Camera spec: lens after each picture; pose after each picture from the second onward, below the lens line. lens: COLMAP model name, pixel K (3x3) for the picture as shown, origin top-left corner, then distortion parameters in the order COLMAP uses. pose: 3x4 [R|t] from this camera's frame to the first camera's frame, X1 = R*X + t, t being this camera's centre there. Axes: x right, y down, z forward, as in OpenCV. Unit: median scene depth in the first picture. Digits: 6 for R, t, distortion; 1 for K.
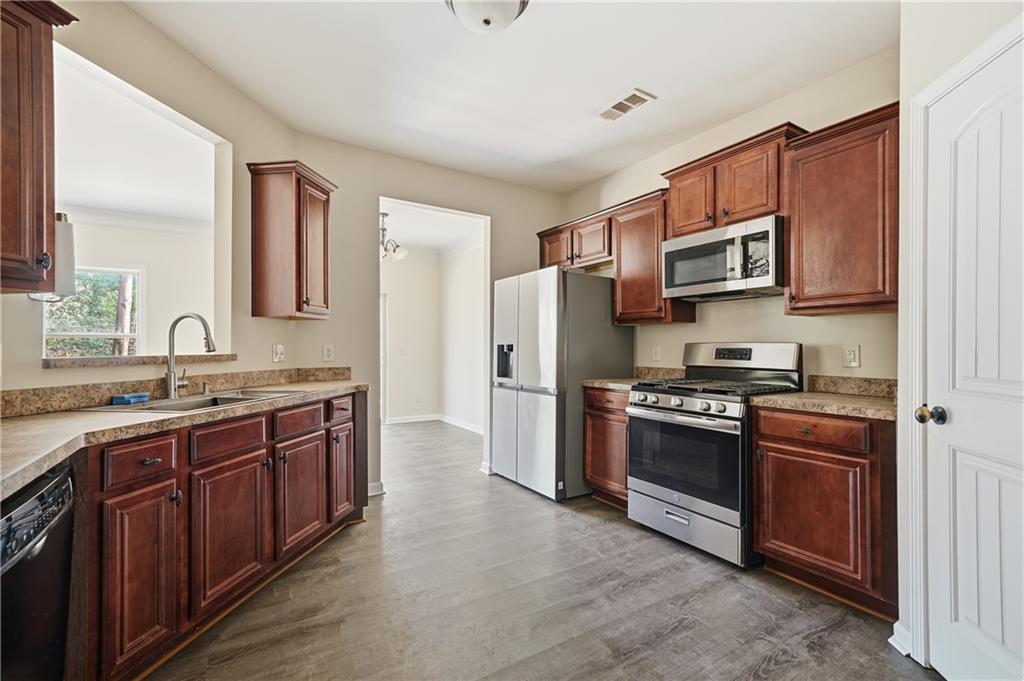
lens RADIAL K [[443.2, 0, 503.7], [0, 443.2, 342.8], [0, 0, 1]] dist [0.003555, 0.000249]
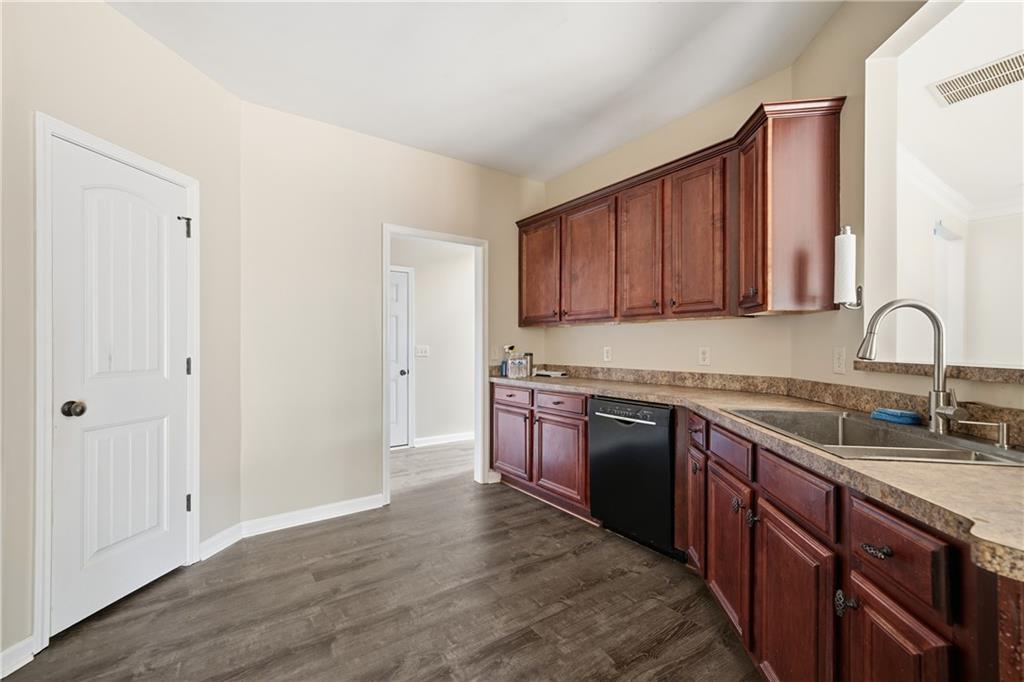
lens RADIAL K [[443.2, 0, 510.6], [0, 443.2, 342.5], [0, 0, 1]] dist [0.003555, 0.000249]
pose [[-0.998962, 0.002067, -0.045505, -0.099138], [0.002712, 0.999897, -0.014114, 0.003375], [0.045471, -0.014222, -0.998864, 1.575575]]
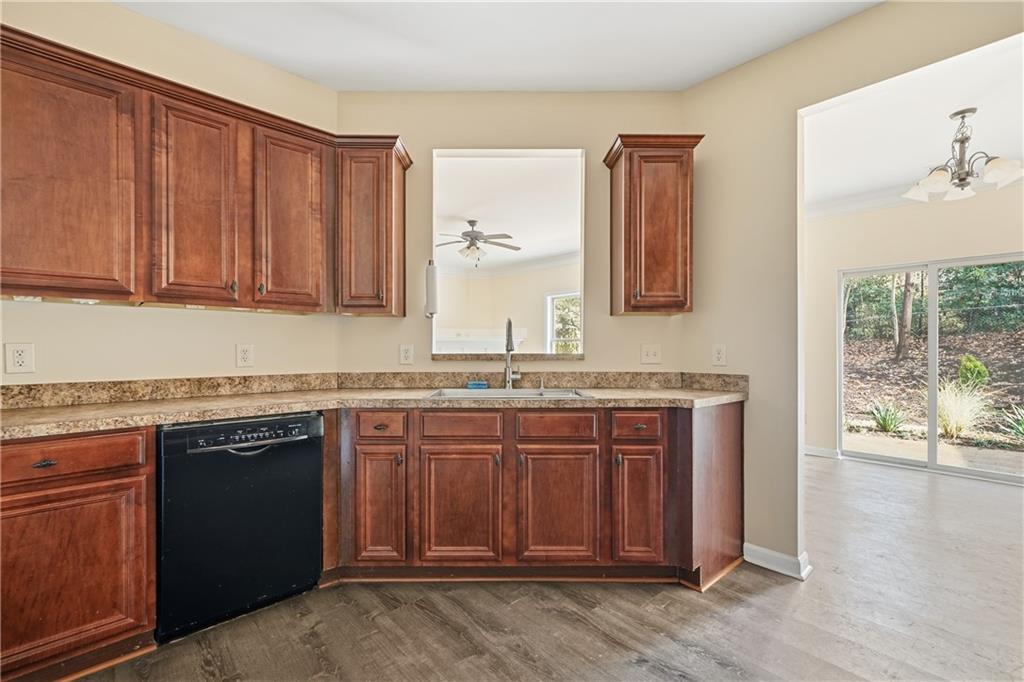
lens RADIAL K [[443.2, 0, 502.8], [0, 443.2, 350.3], [0, 0, 1]] dist [0.003555, 0.000249]
pose [[0.181256, 0.008643, -0.983398, 0.435981], [0.007045, 0.999924, 0.010087, 0.007101], [0.983411, -0.008757, 0.181181, 0.747650]]
